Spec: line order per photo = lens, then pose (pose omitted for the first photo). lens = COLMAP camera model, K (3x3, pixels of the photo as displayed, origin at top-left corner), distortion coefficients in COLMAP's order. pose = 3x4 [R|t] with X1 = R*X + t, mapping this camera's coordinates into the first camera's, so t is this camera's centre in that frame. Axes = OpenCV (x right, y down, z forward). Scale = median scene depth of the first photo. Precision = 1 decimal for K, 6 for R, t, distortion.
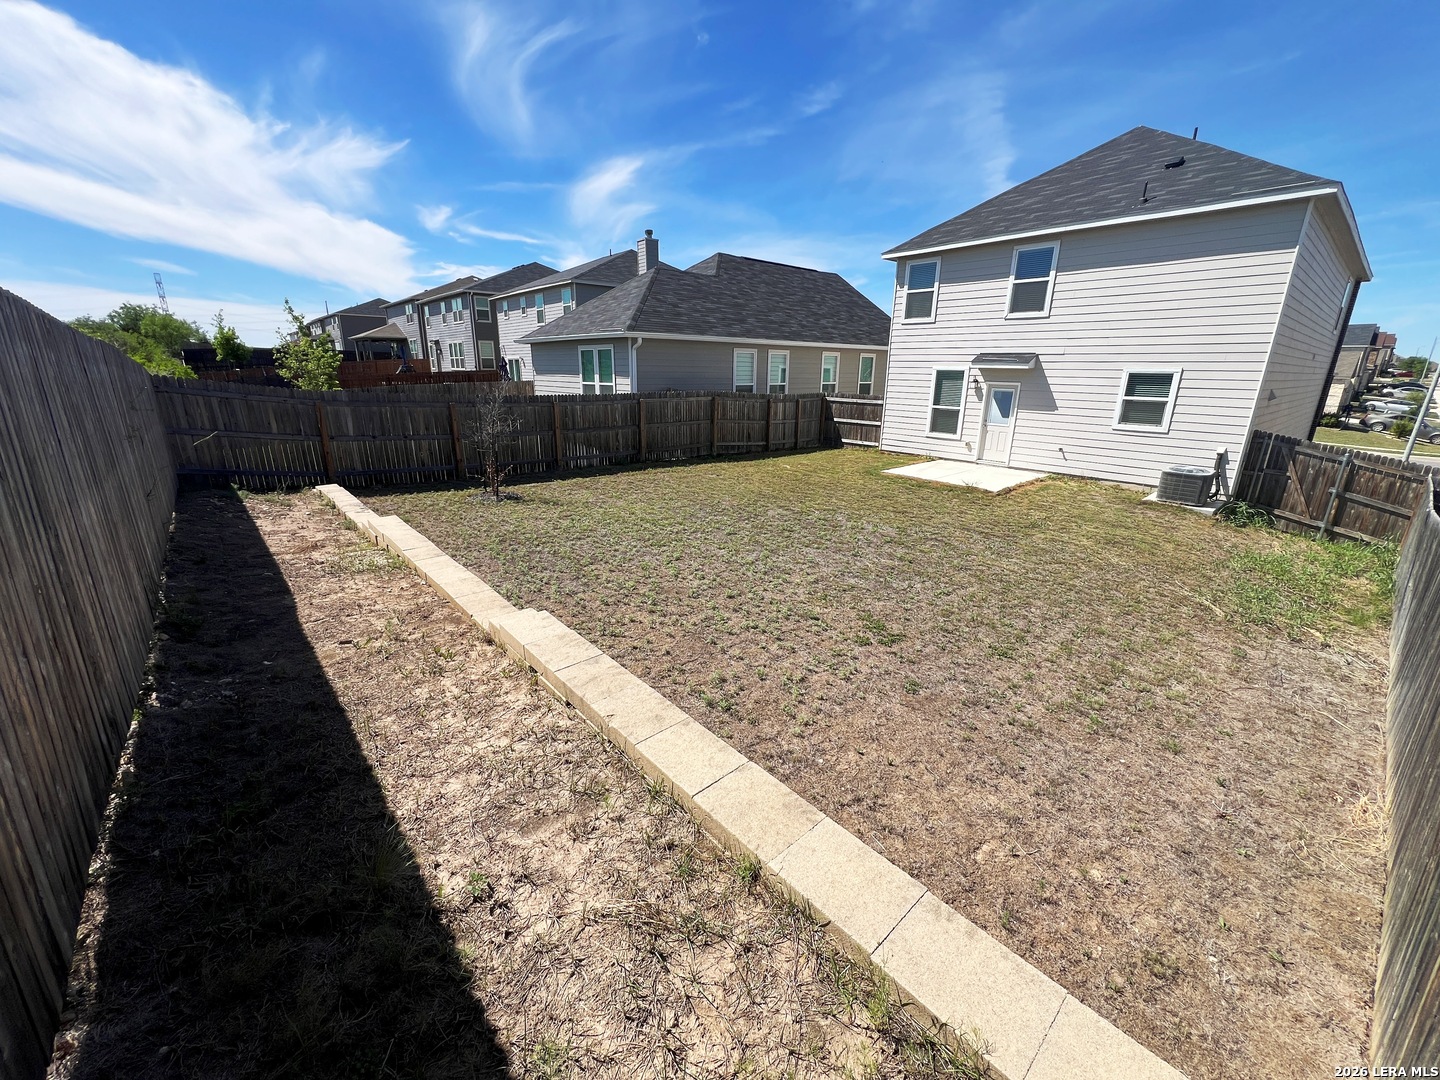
lens RADIAL K [[579.4, 0, 727.4], [0, 579.4, 536.8], [0, 0, 1]] dist [0.012308, -0.000731]
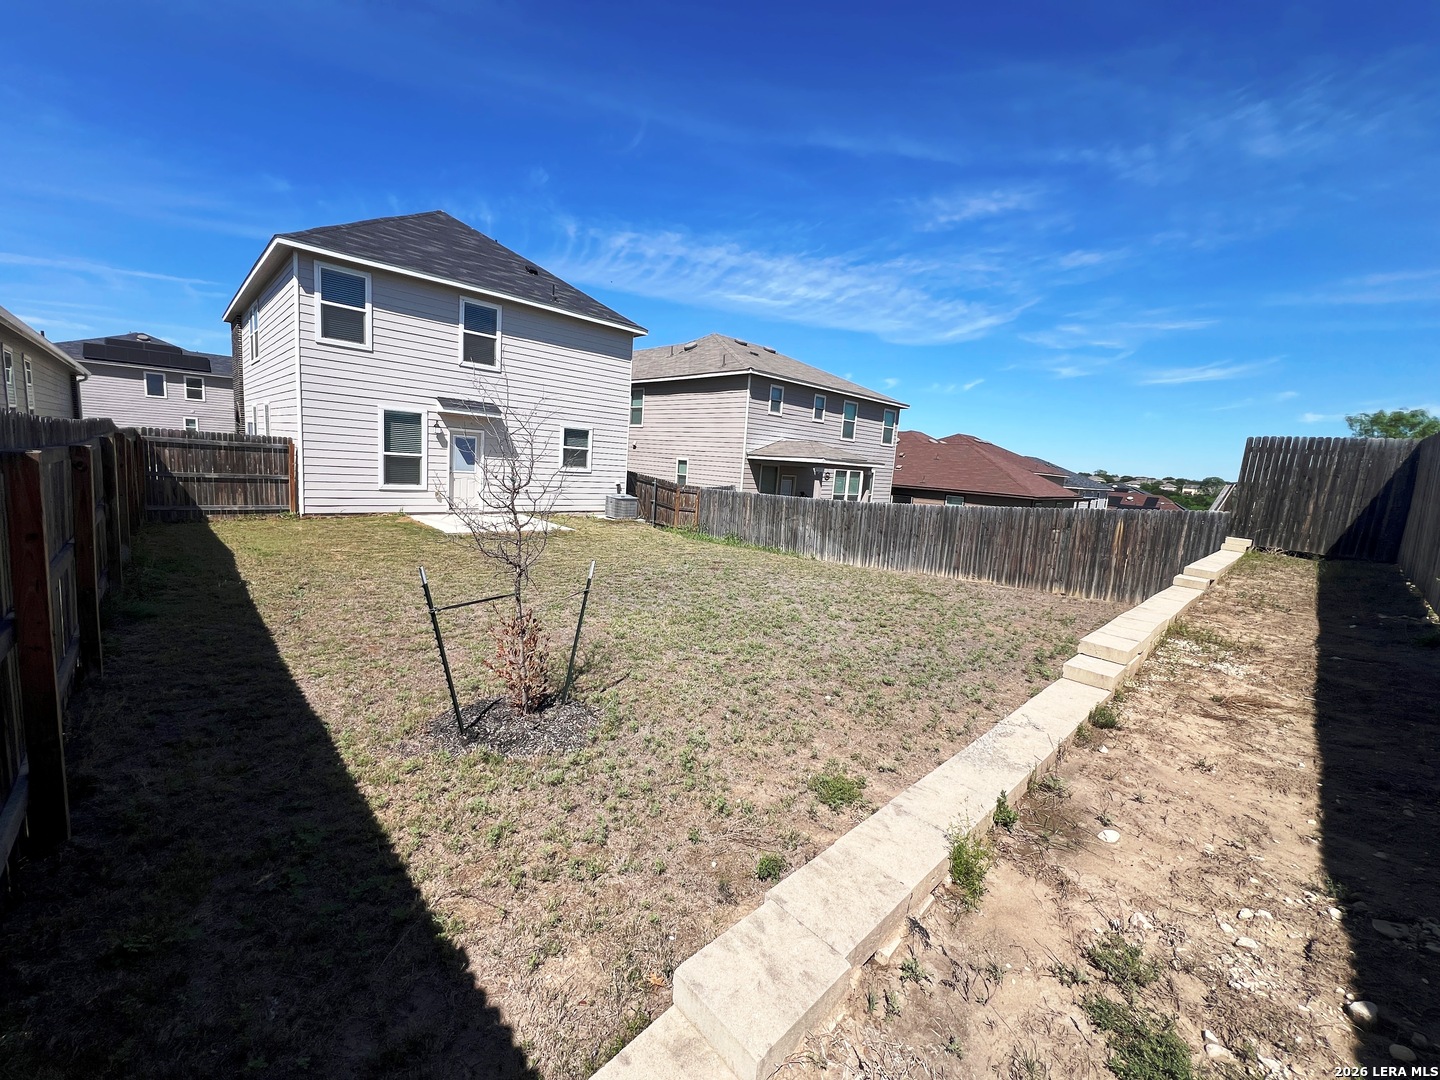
lens RADIAL K [[579.4, 0, 721.4], [0, 579.4, 537.4], [0, 0, 1]] dist [0.012308, -0.000731]
pose [[-0.038569, -0.182277, 0.982490, -0.530256], [0.186598, 0.964613, 0.186286, -0.185174], [-0.981679, 0.190516, -0.003192, 0.591729]]
